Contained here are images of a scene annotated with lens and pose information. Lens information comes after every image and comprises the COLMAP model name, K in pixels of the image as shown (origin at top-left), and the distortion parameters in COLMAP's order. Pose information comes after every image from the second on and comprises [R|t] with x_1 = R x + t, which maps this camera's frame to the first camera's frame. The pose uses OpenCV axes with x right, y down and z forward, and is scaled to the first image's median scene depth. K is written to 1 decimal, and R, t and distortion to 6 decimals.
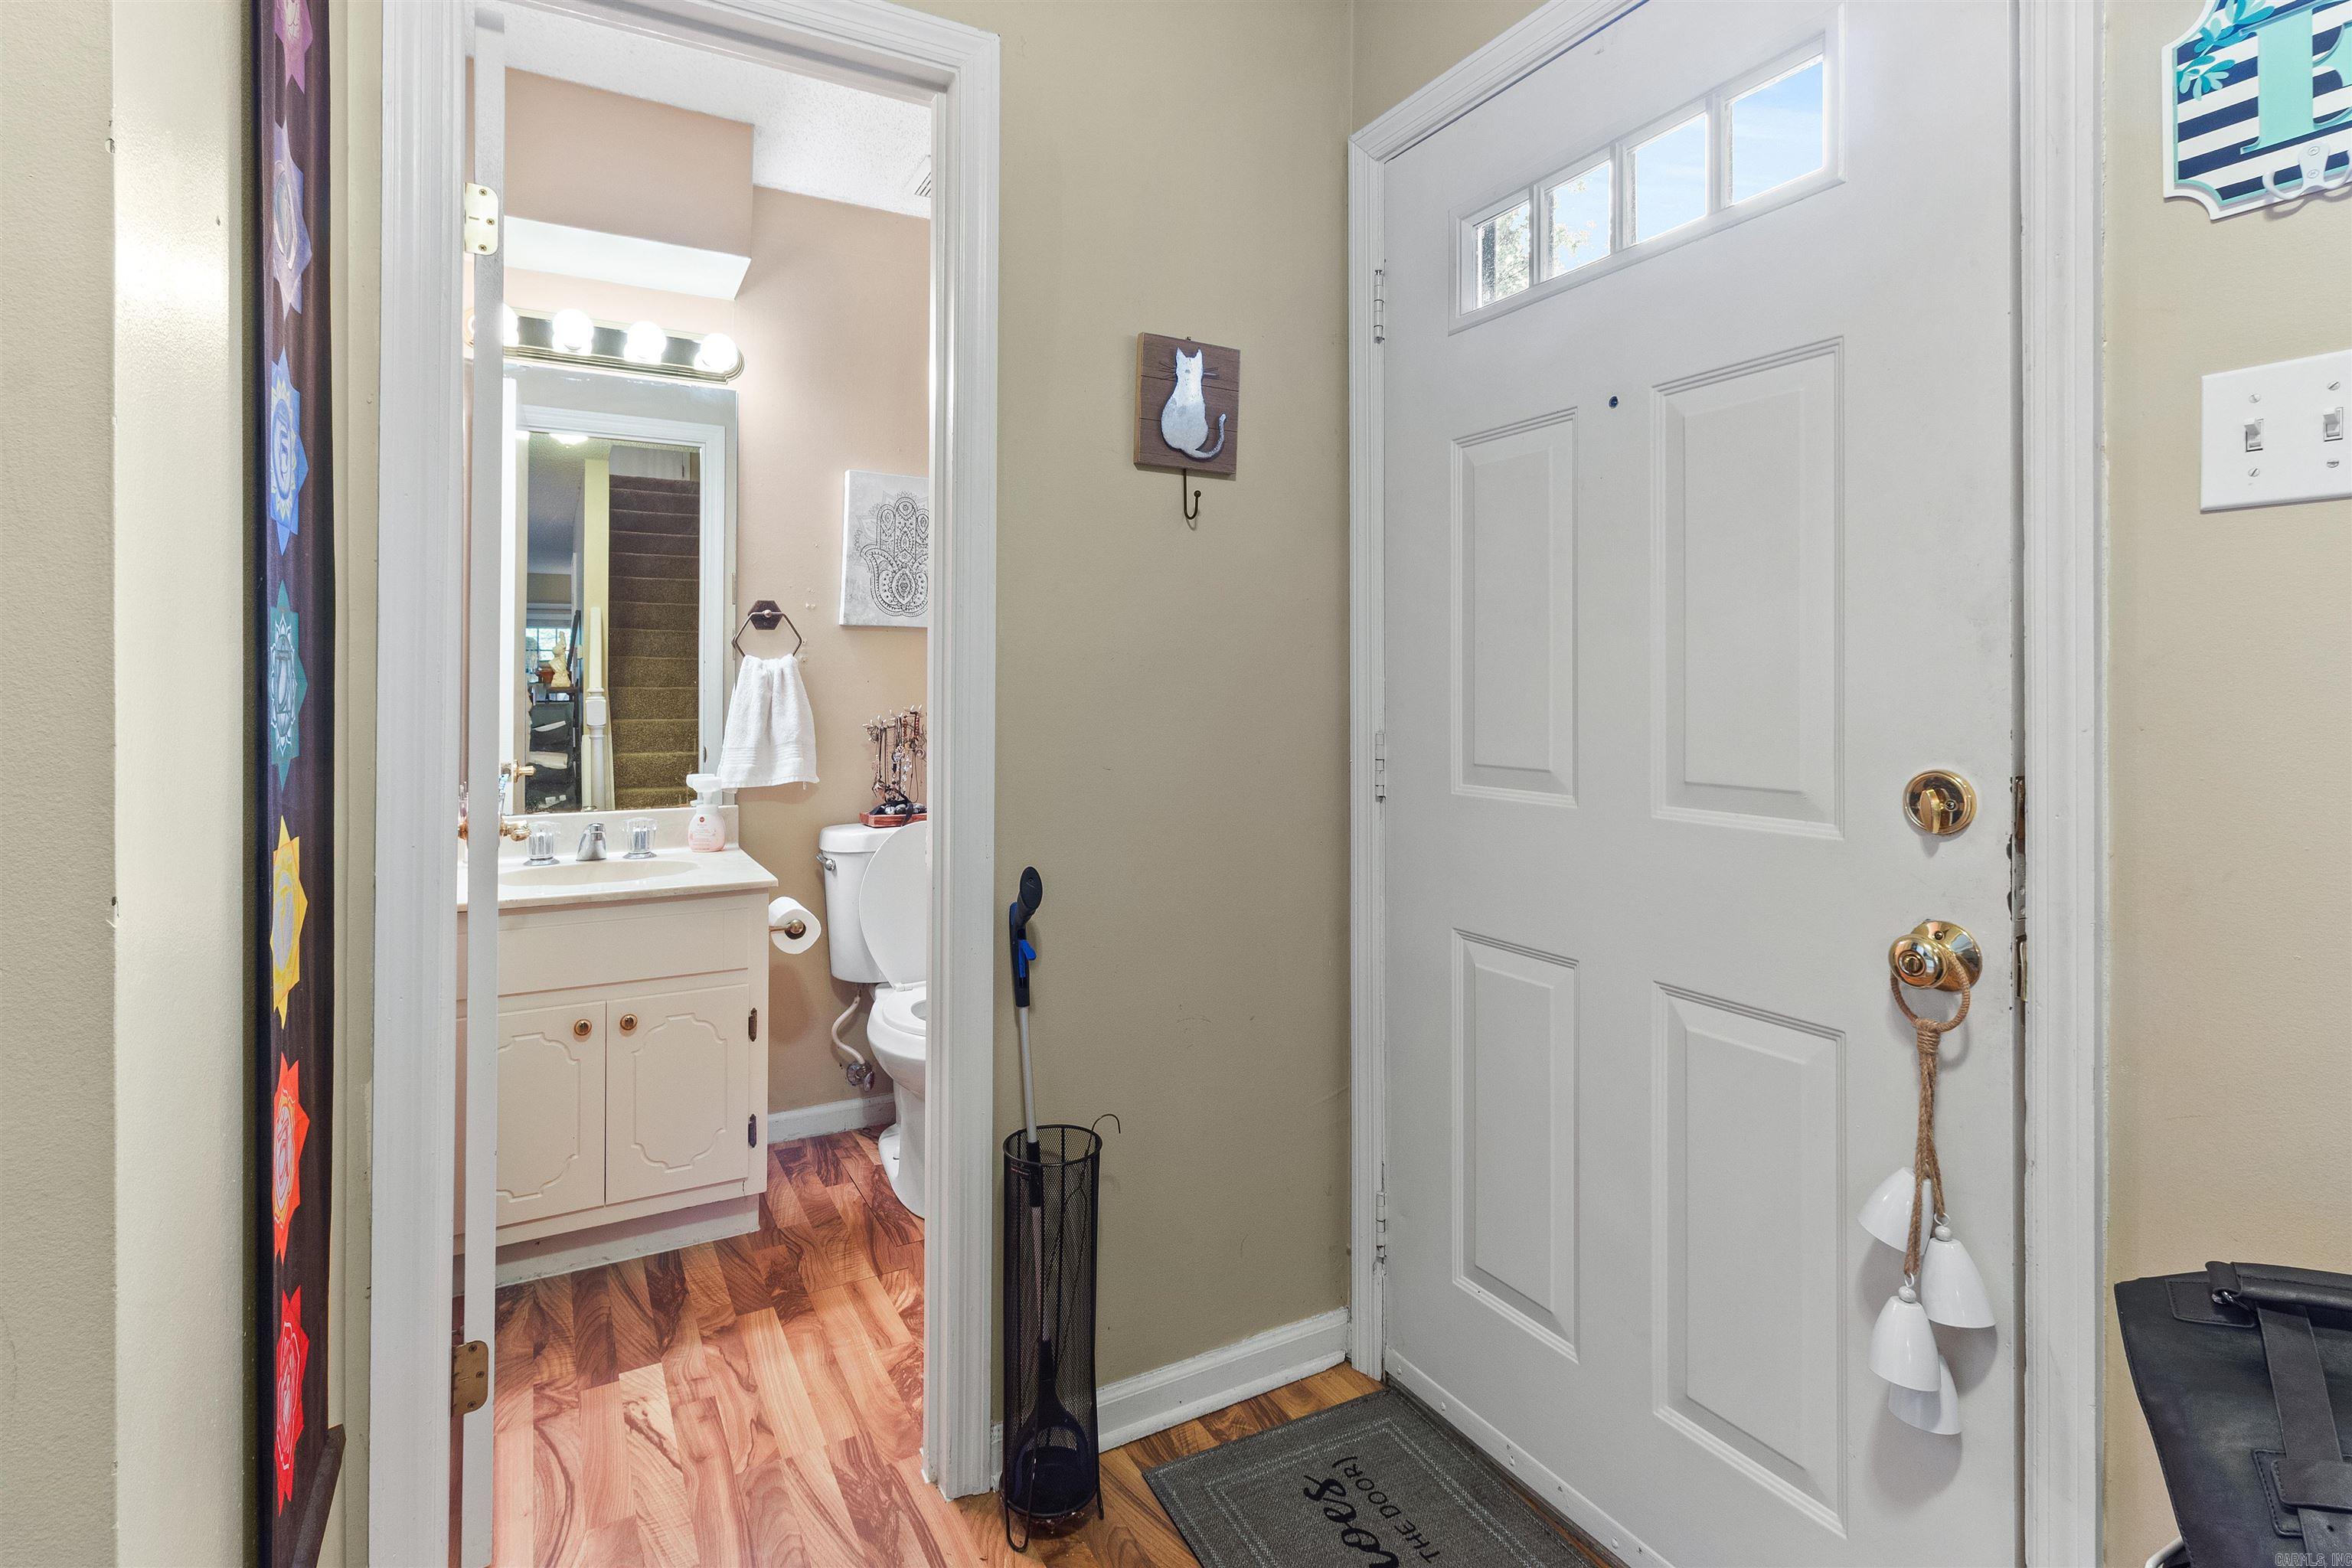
lens RADIAL K [[1145.8, 0, 1166.0], [0, 1145.8, 677.5], [0, 0, 1]] dist [-0.002250, -0.000321]
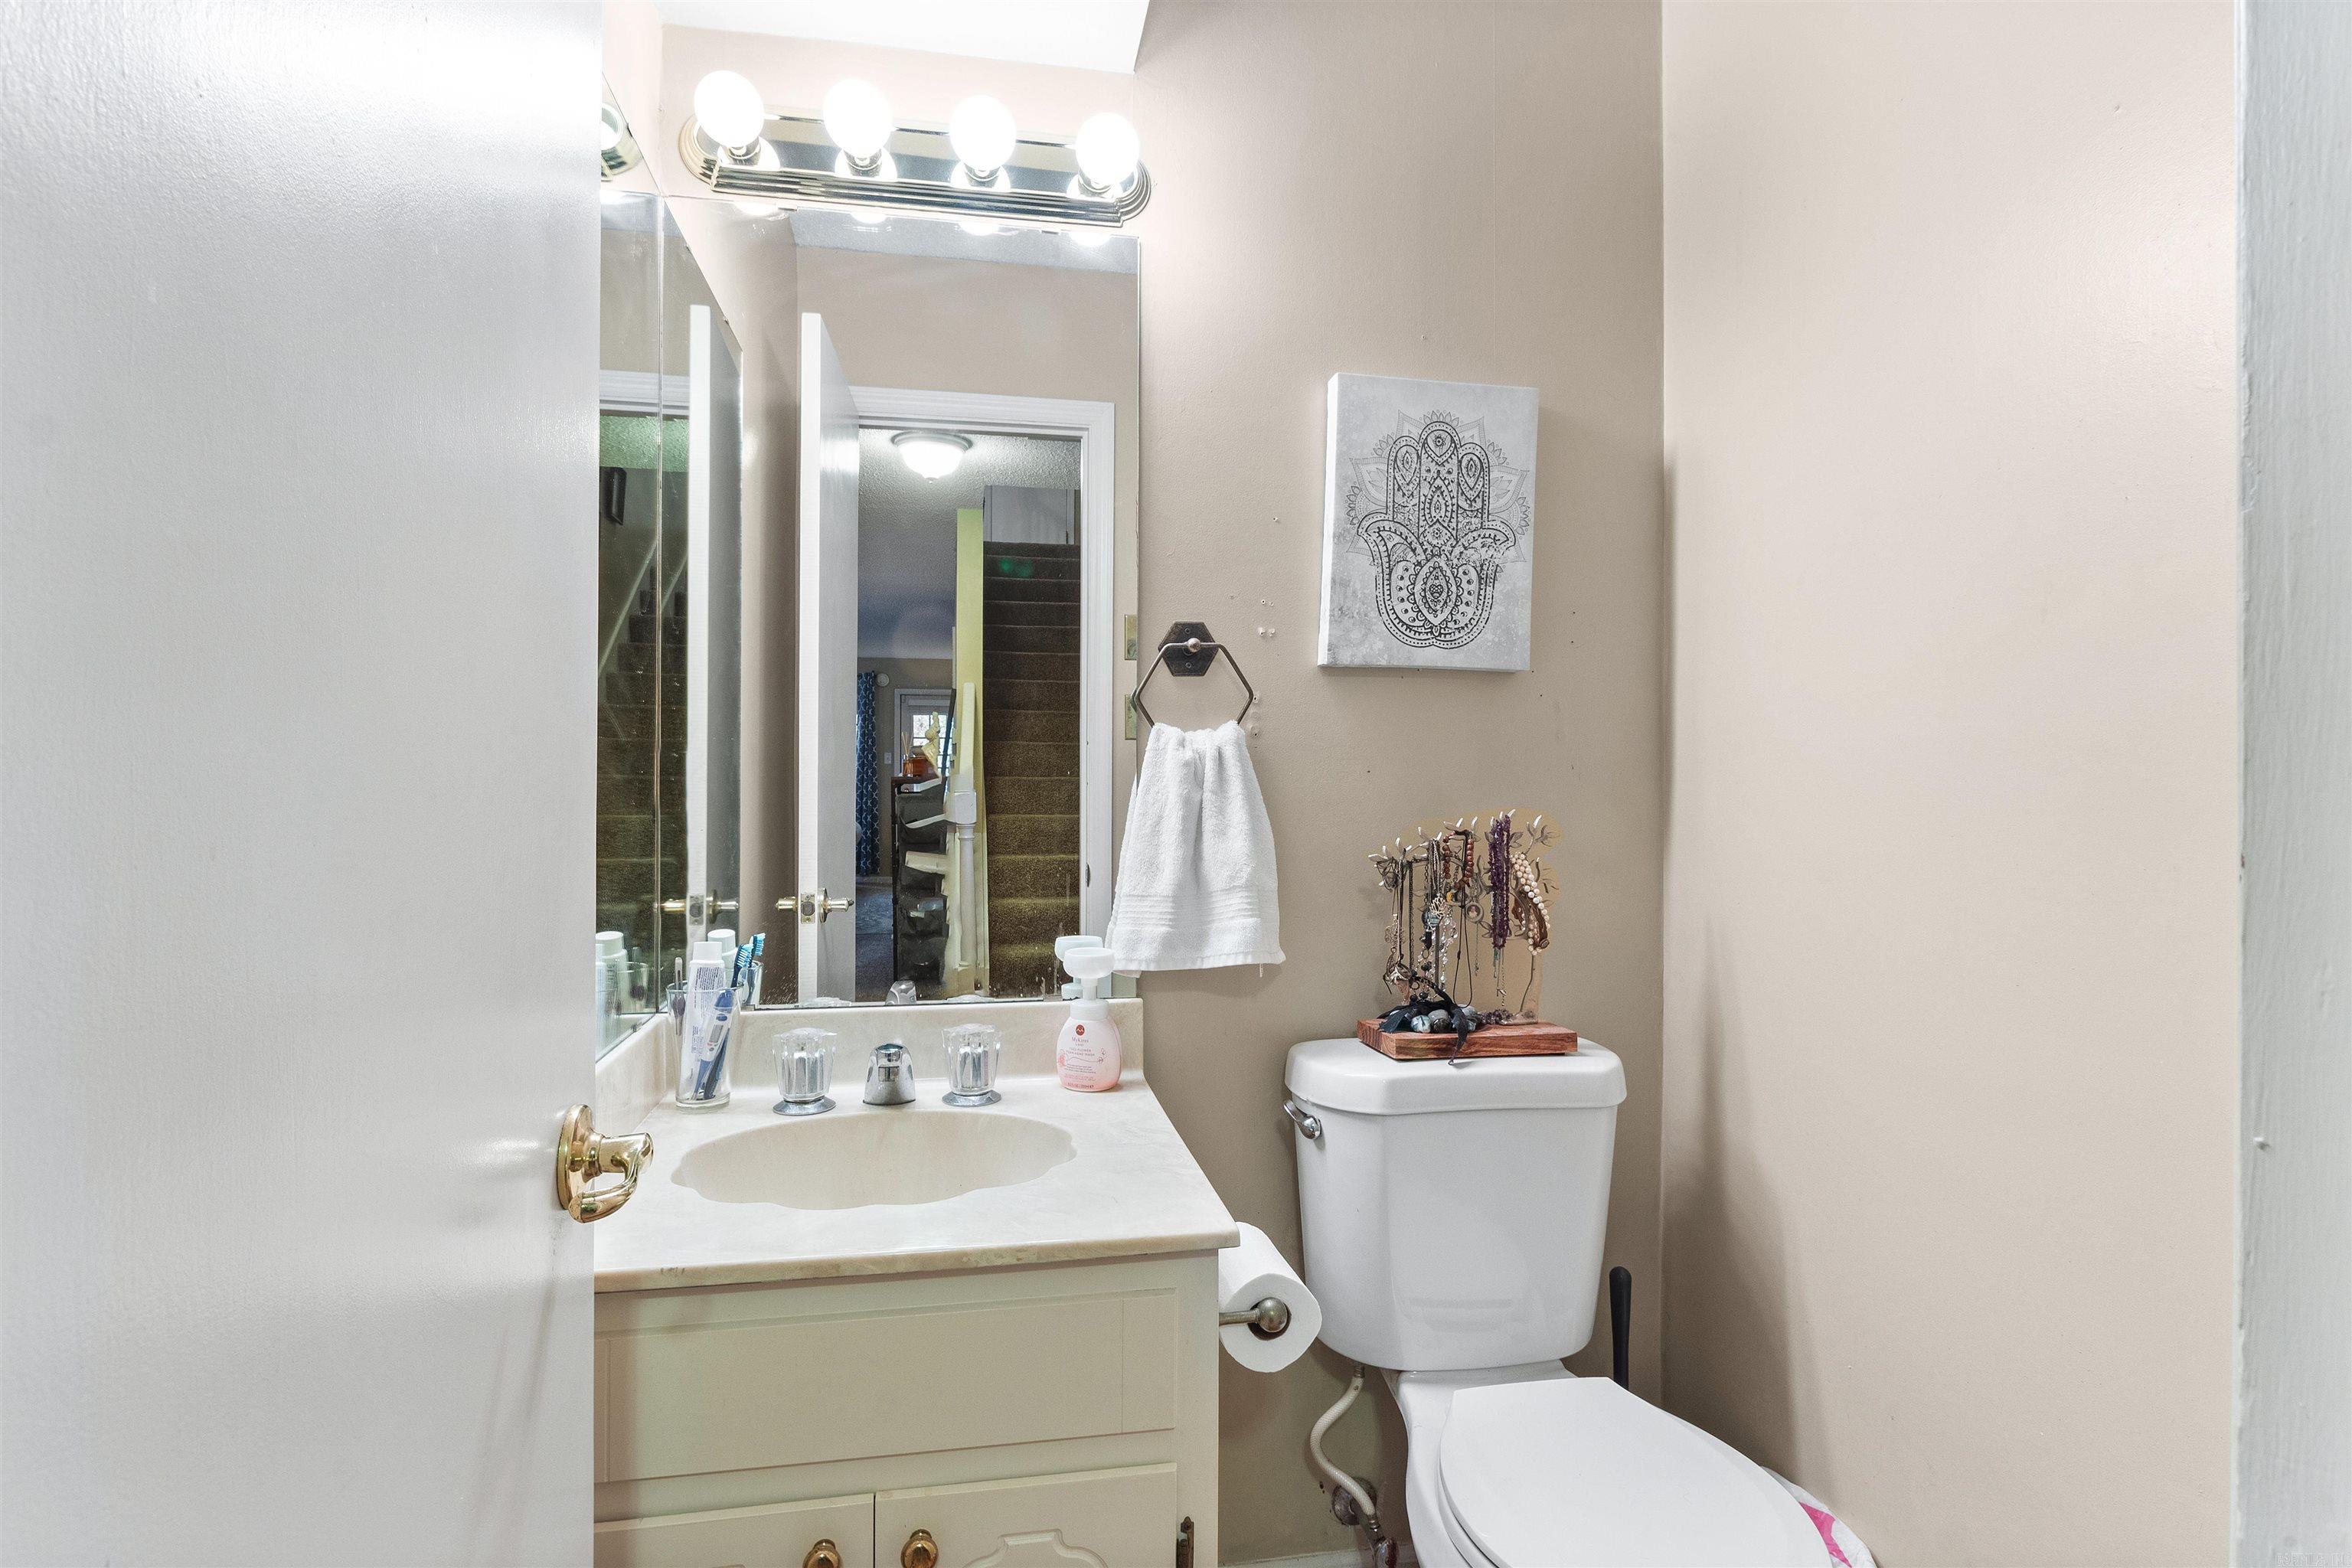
lens RADIAL K [[1208.6, 0, 1162.3], [0, 1208.6, 789.7], [0, 0, 1]] dist [0.002065, -0.001145]
pose [[0.948034, 0.005573, -0.318121, -0.178514], [0.000514, 0.999818, 0.019047, 0.001119], [0.318170, -0.018221, 0.947859, 0.450681]]
